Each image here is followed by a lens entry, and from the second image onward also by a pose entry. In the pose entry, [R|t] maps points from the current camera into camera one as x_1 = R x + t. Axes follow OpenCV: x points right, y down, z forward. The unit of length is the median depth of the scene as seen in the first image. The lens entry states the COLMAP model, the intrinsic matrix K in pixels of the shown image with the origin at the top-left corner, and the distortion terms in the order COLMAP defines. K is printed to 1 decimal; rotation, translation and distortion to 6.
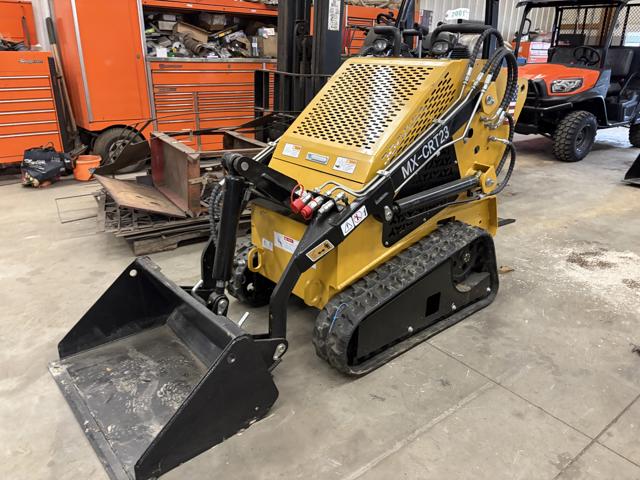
lens RADIAL K [[484.0, 0, 326.0], [0, 484.0, 232.8], [0, 0, 1]] dist [0.066326, -0.079097]
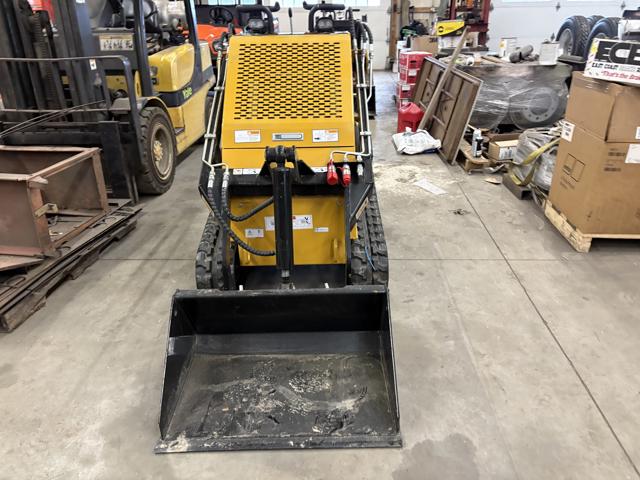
lens RADIAL K [[487.9, 0, 329.9], [0, 487.9, 237.3], [0, 0, 1]] dist [0.003779, -0.000395]
pose [[0.647102, -0.355099, 0.674658, -0.719246], [0.293108, 0.932772, 0.209819, -0.136651], [-0.703808, 0.061973, 0.707682, 0.172810]]
